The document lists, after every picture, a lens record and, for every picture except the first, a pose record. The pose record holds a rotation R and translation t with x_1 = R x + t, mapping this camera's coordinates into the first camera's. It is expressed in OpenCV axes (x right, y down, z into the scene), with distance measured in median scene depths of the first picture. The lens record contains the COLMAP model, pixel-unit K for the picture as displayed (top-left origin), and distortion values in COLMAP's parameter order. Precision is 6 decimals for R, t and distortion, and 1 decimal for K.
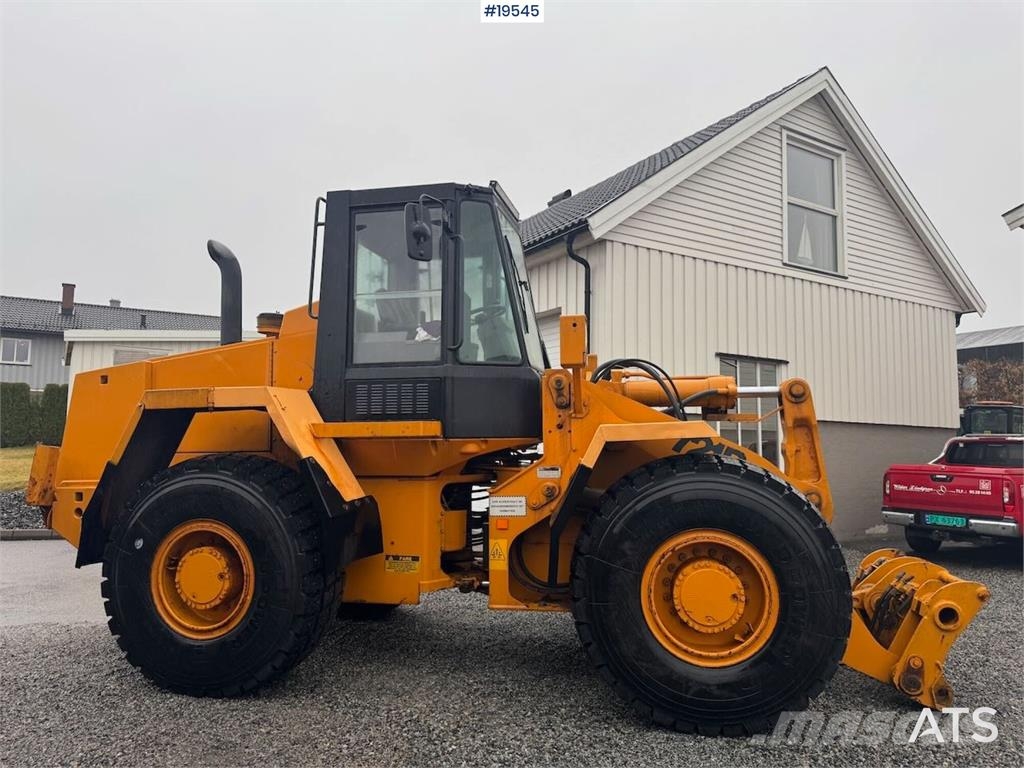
lens RADIAL K [[720.7, 0, 498.5], [0, 720.7, 383.9], [0, 0, 1]] dist [0.055875, -0.048254]
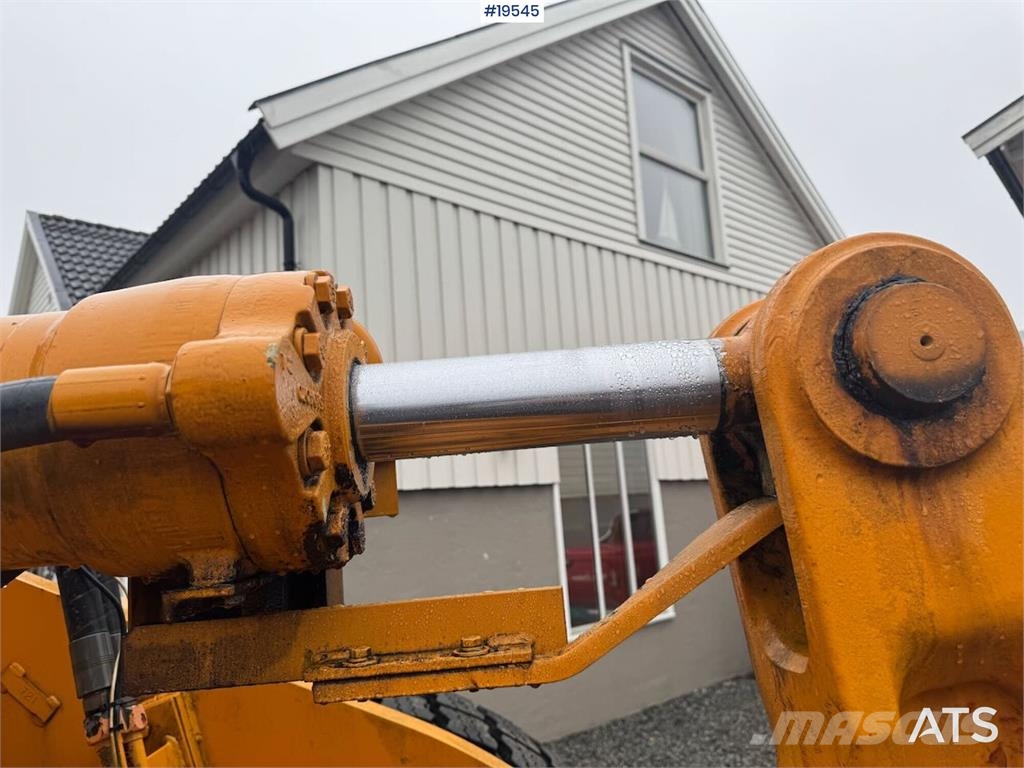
lens RADIAL K [[720.7, 0, 514.8], [0, 720.7, 388.4], [0, 0, 1]] dist [0.055875, -0.048254]
pose [[0.979404, -0.044824, 0.196871, 0.340409], [0.061301, 0.995034, -0.078413, 0.019184], [-0.192378, 0.088866, 0.977289, 0.914877]]
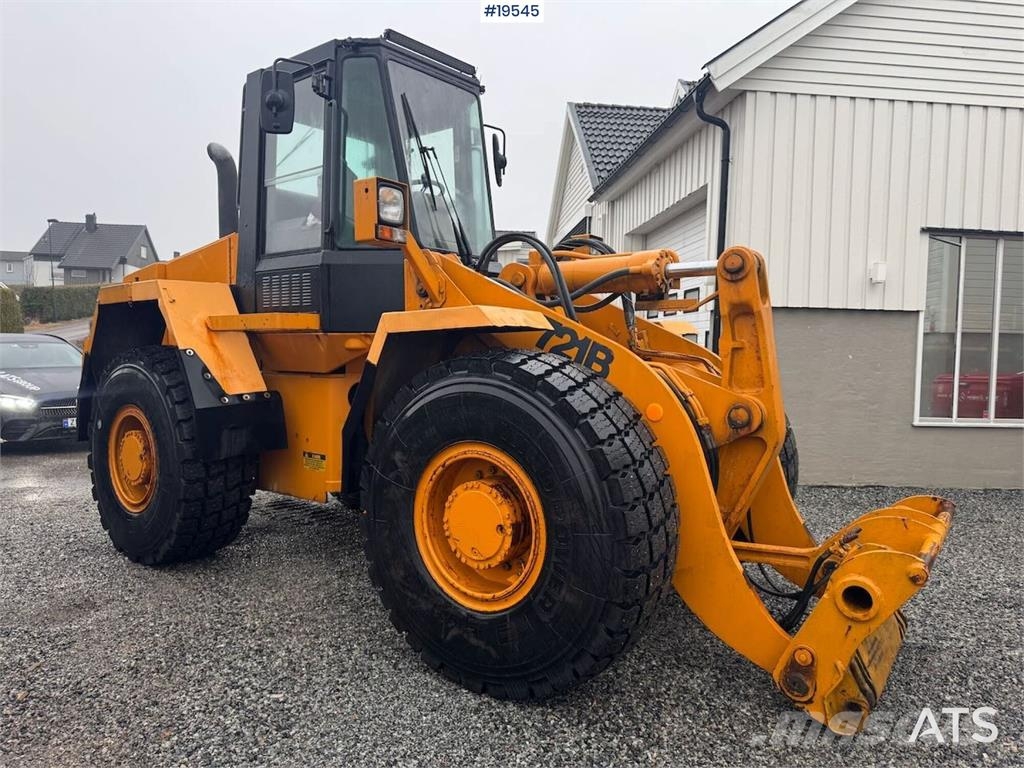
lens RADIAL K [[720.7, 0, 504.2], [0, 720.7, 383.9], [0, 0, 1]] dist [0.055875, -0.048254]
pose [[0.896471, 0.030569, -0.442047, 0.525848], [0.023582, 0.992912, 0.116487, 0.037885], [0.442475, -0.114851, 0.889396, 0.261024]]
